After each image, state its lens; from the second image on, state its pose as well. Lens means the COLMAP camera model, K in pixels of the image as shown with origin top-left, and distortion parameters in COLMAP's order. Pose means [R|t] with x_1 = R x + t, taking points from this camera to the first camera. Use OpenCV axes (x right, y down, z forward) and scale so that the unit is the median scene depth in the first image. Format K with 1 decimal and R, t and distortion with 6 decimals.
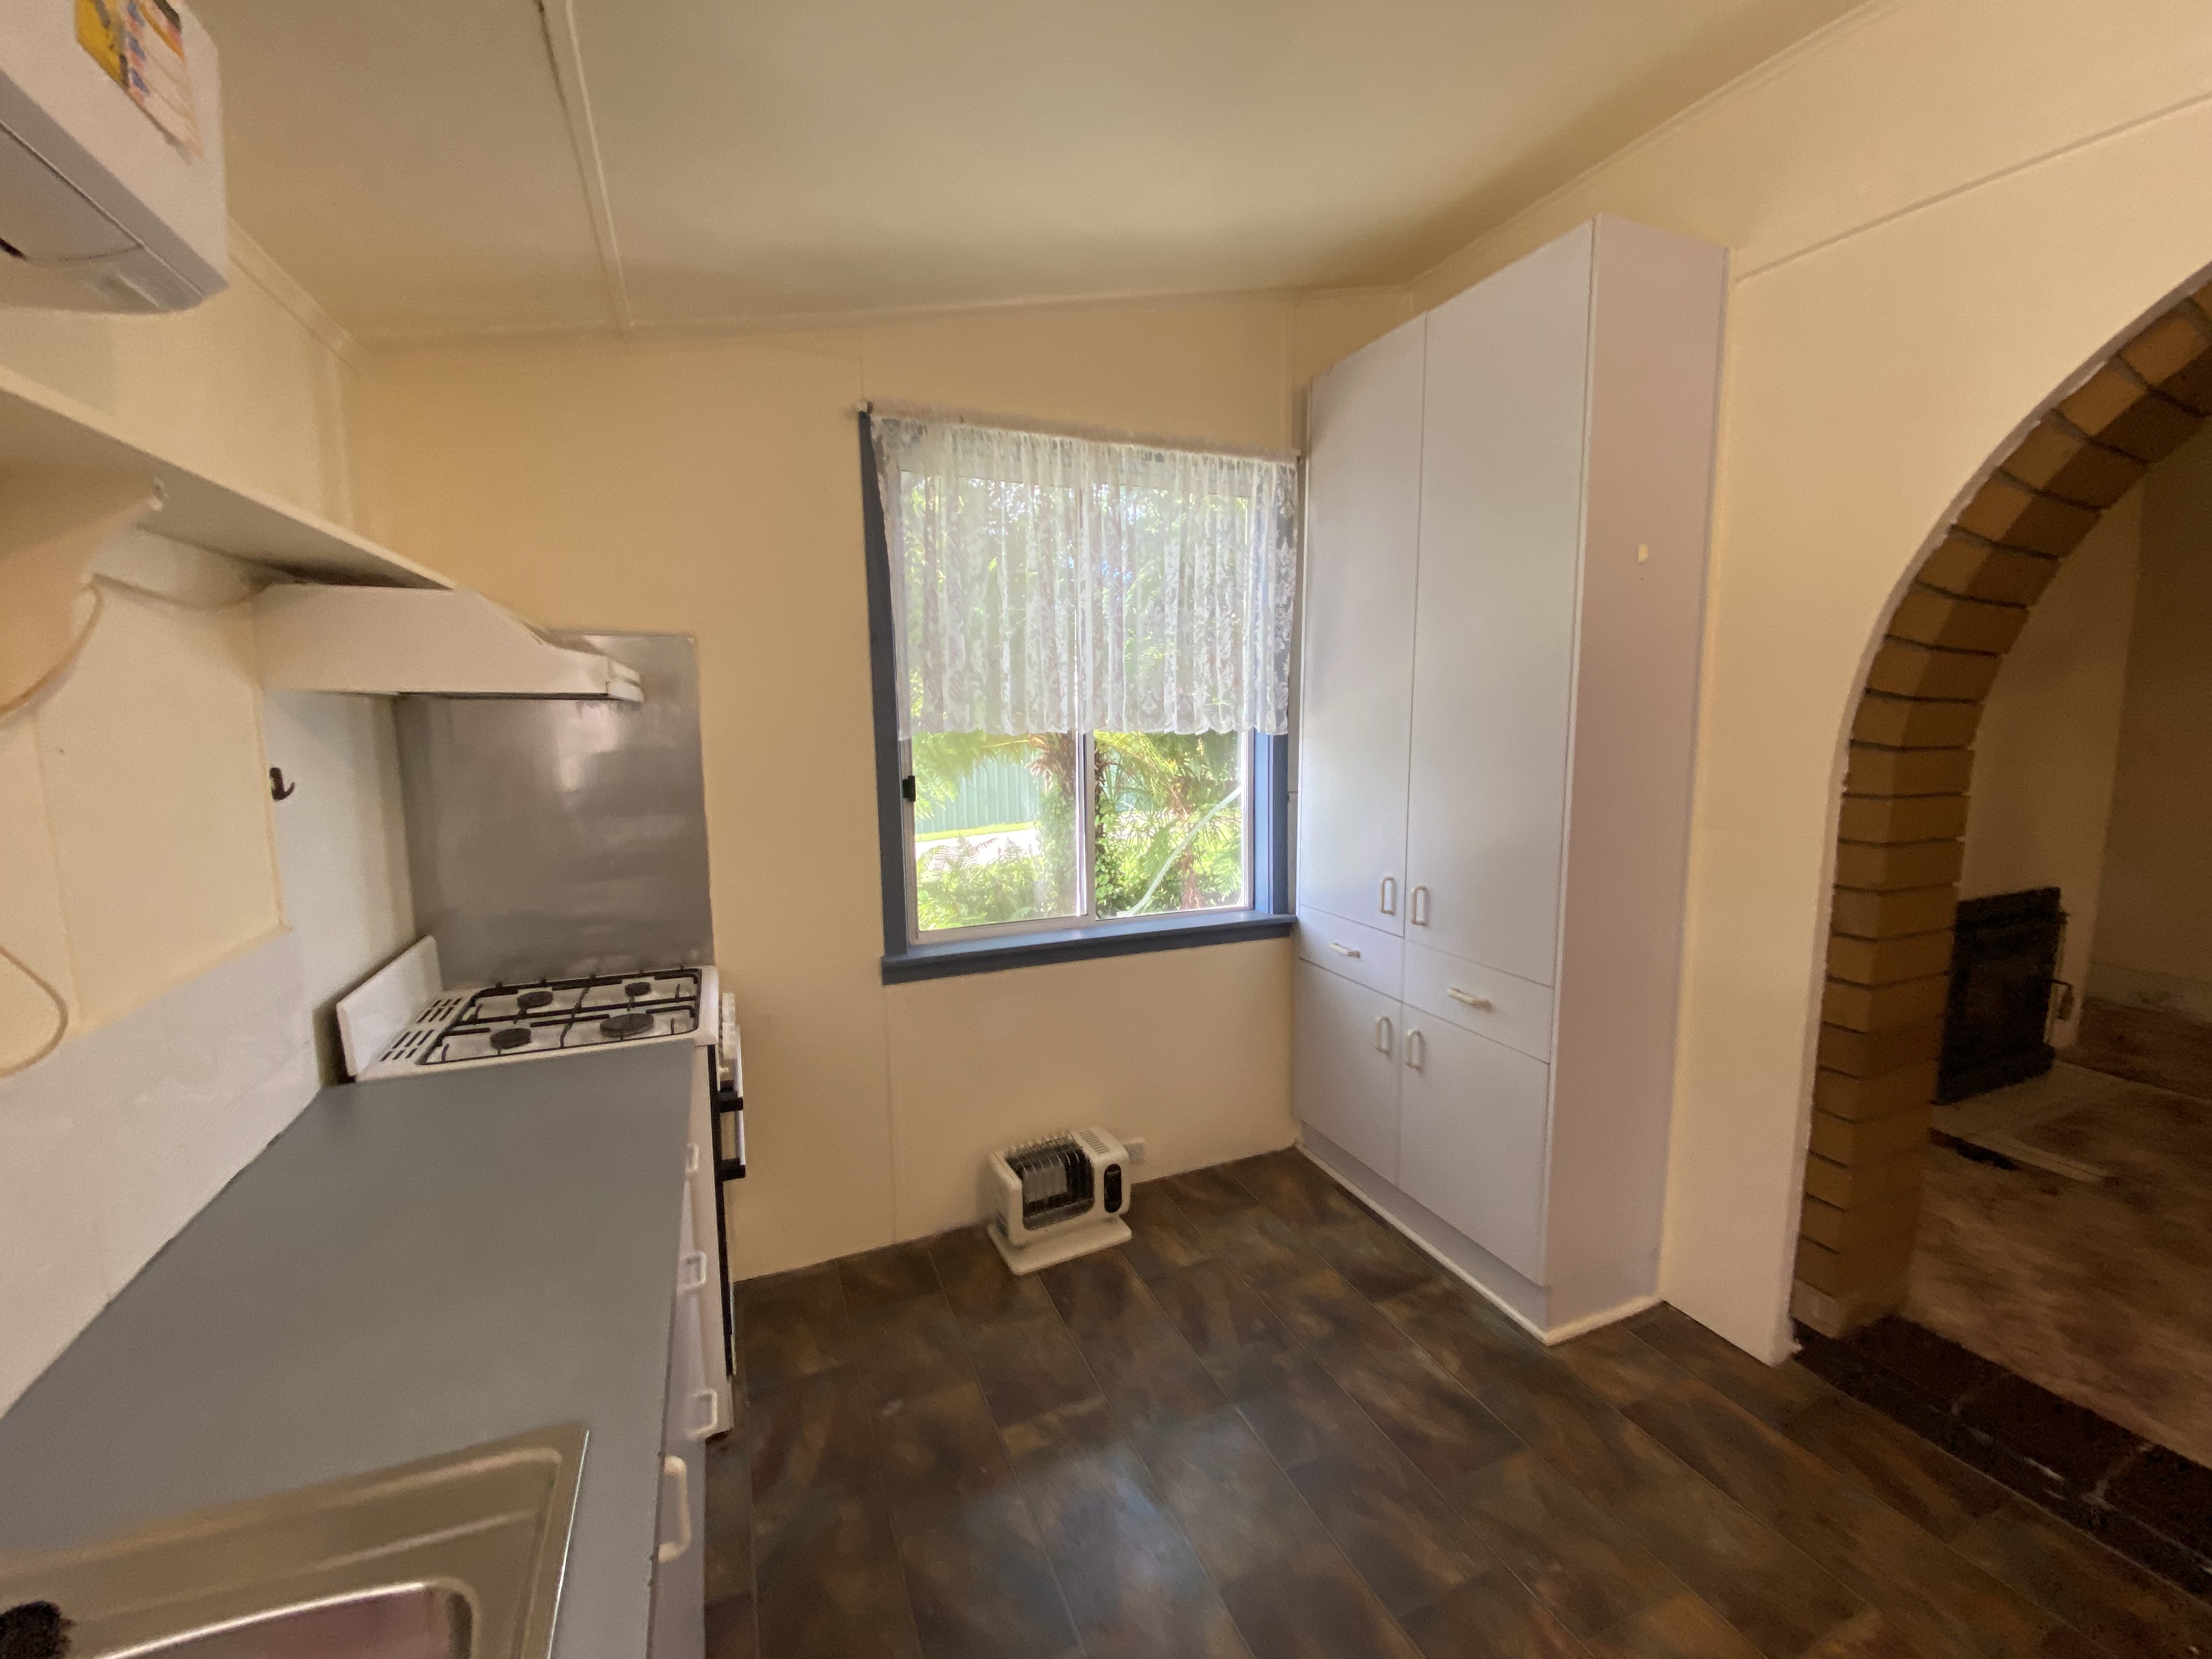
lens RADIAL K [[900.8, 0, 1106.0], [0, 900.8, 829.5], [0, 0, 1]] dist [0.025768, -0.022408]
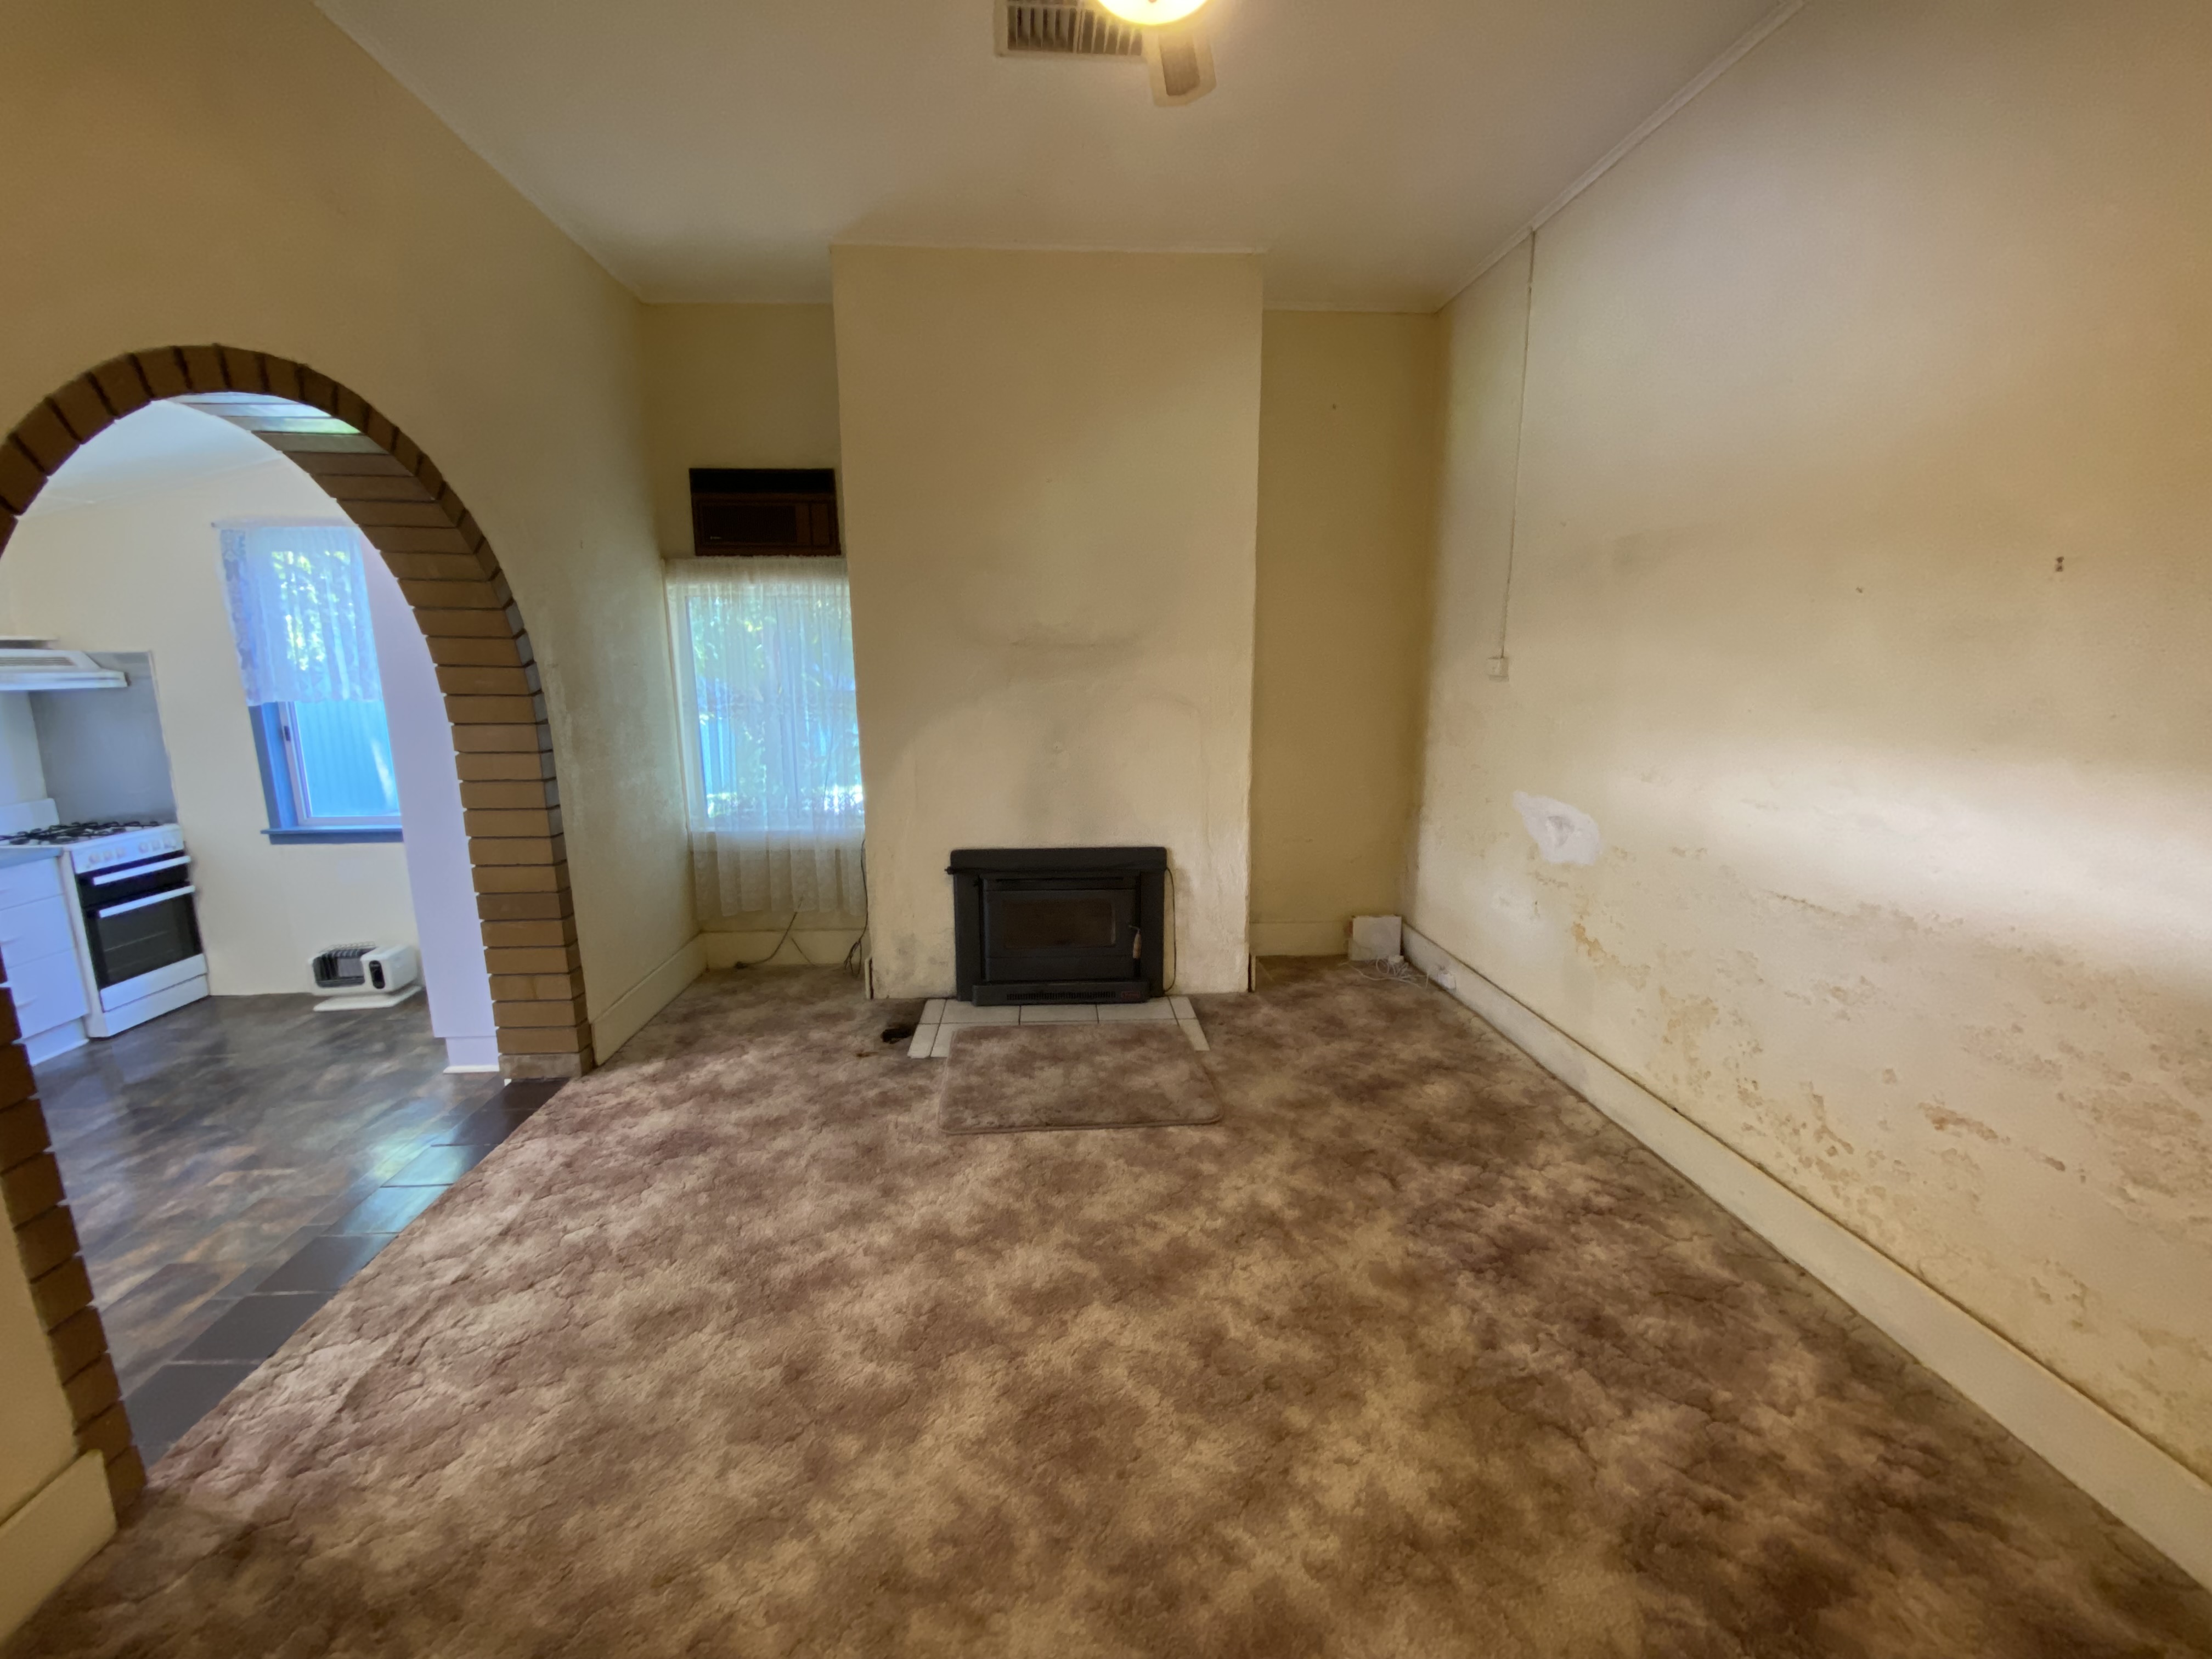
lens RADIAL K [[894.4, 0, 1092.1], [0, 894.4, 832.8], [0, 0, 1]] dist [0.039178, -0.034174]
pose [[0.945648, 0.062144, -0.319199, 1.841630], [-0.042520, 0.996773, 0.068092, -0.038797], [0.322401, -0.050819, 0.945238, -0.154936]]
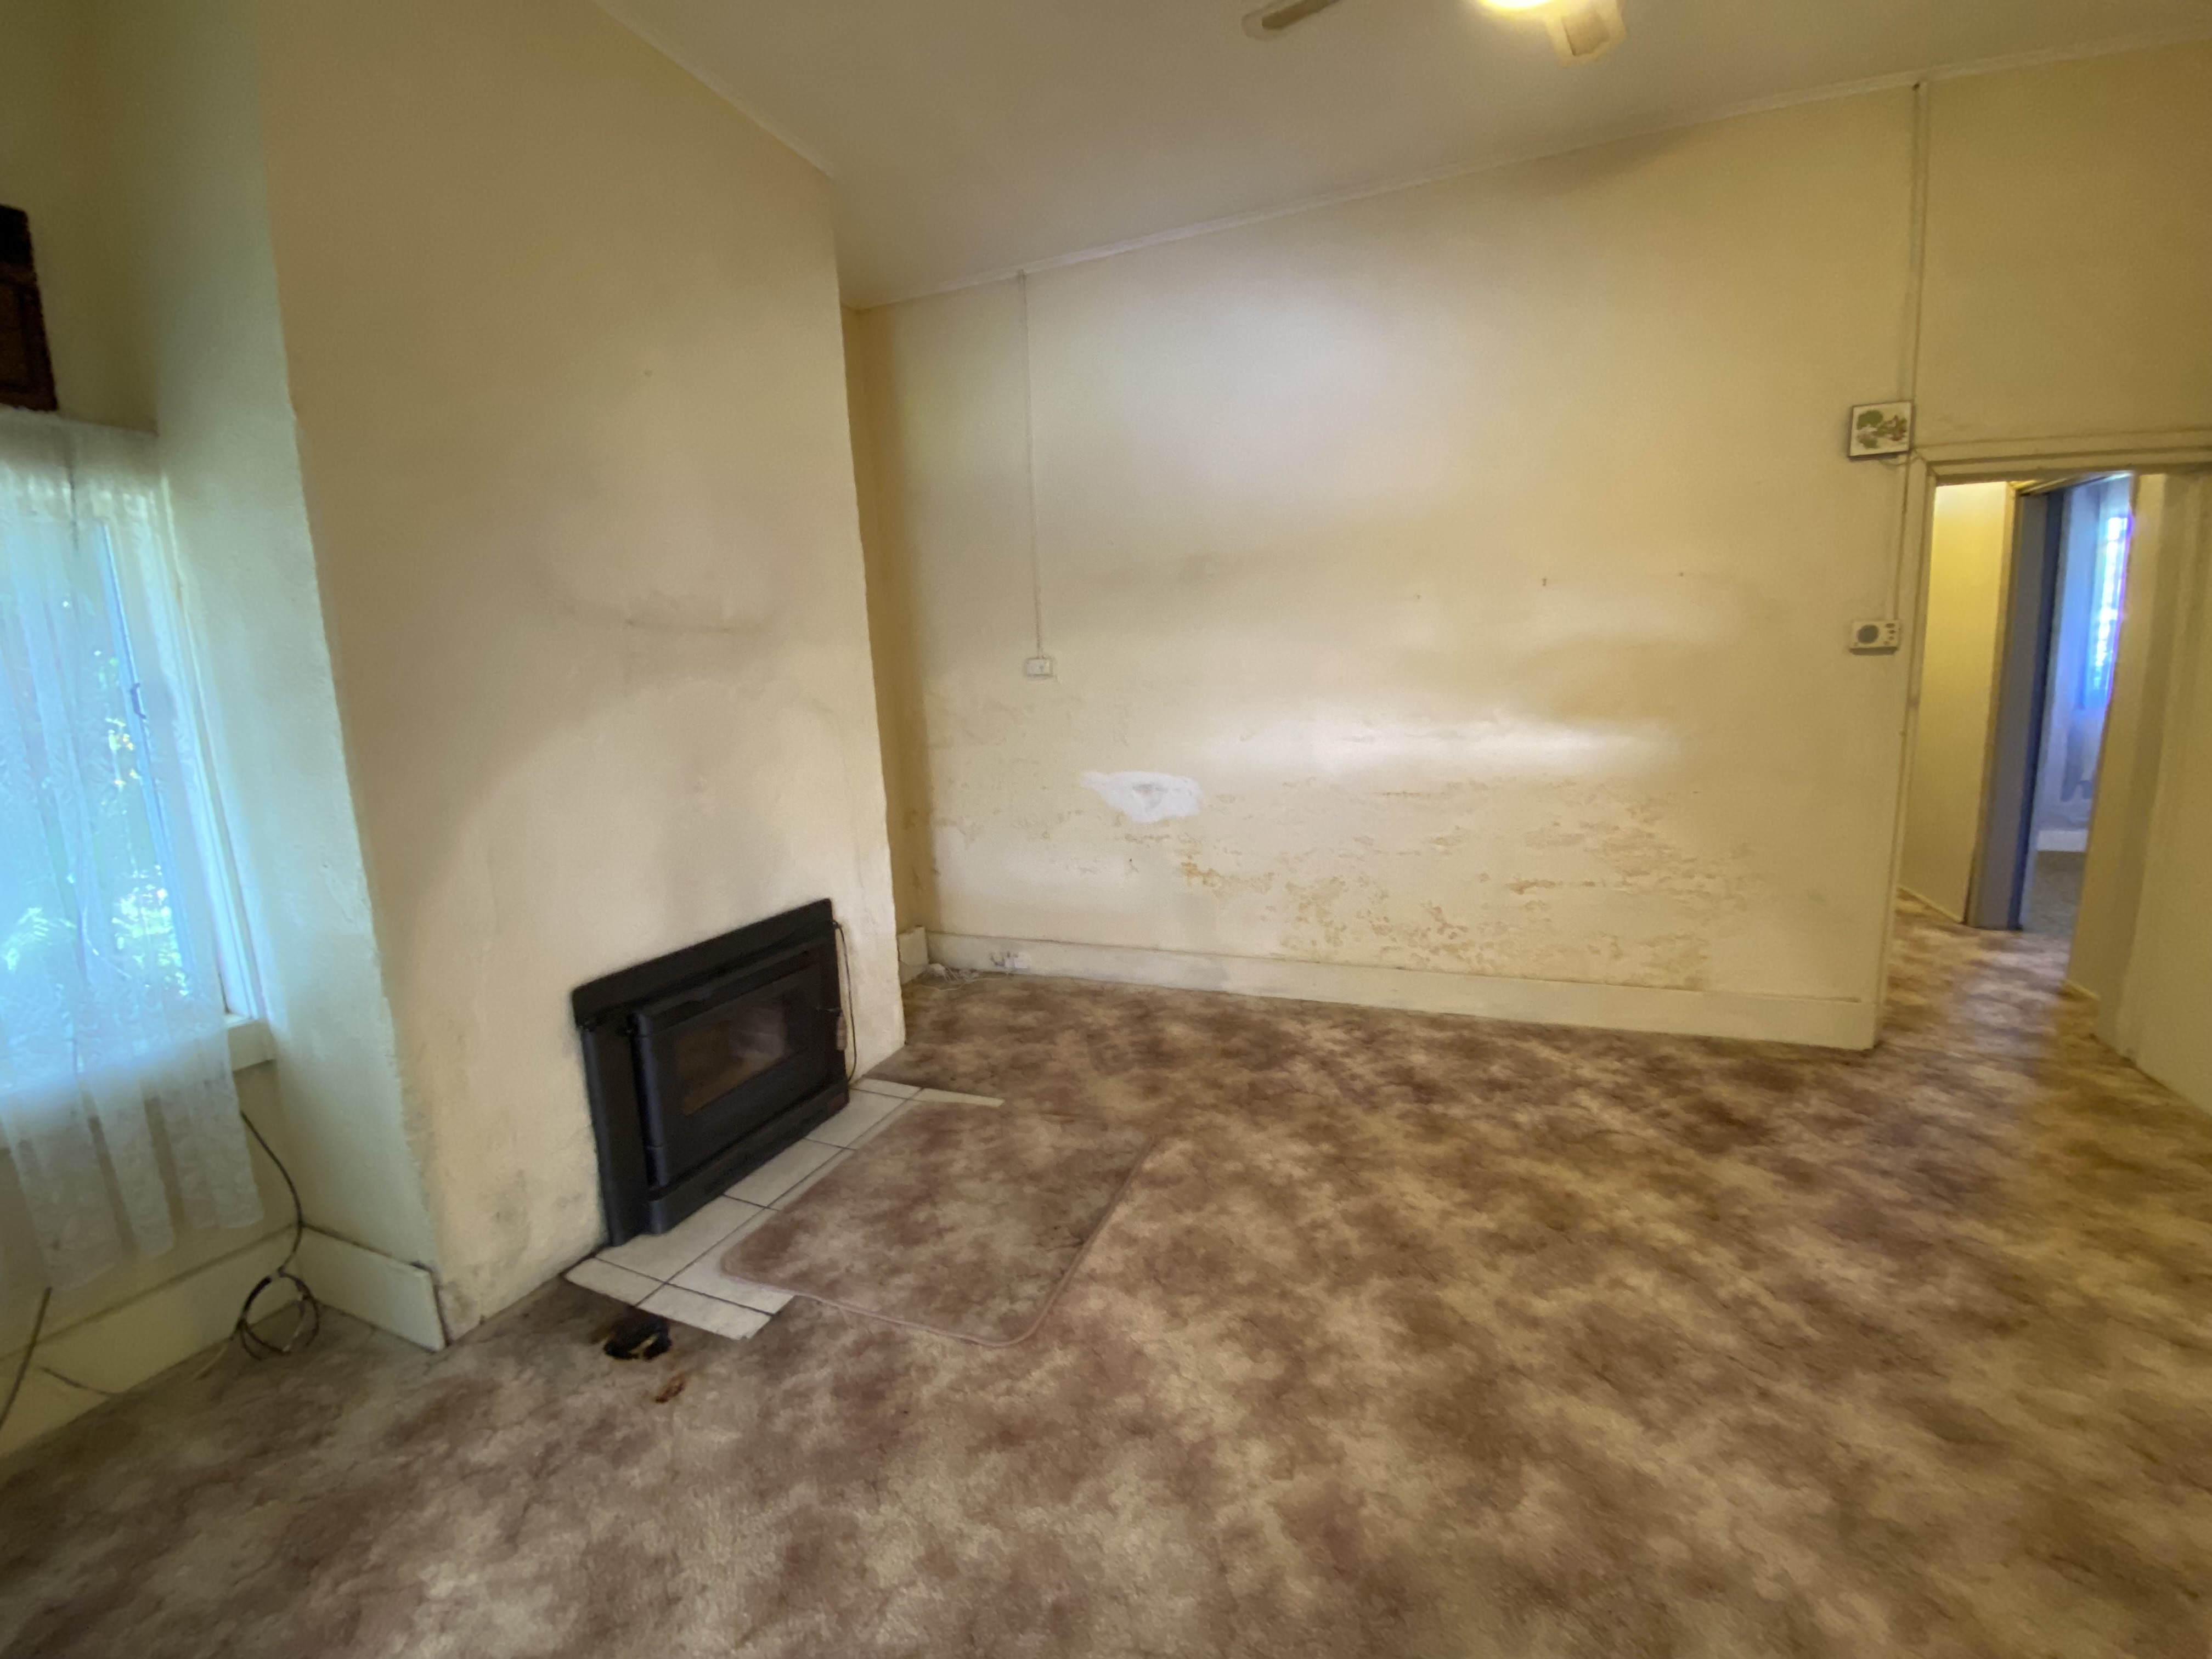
lens RADIAL K [[894.4, 0, 1092.1], [0, 894.4, 832.8], [0, 0, 1]] dist [0.039178, -0.034174]
pose [[0.702715, -0.141142, 0.697331, 0.876493], [0.126122, 0.989315, 0.073144, -0.043746], [-0.700204, 0.036549, 0.713007, 0.254833]]
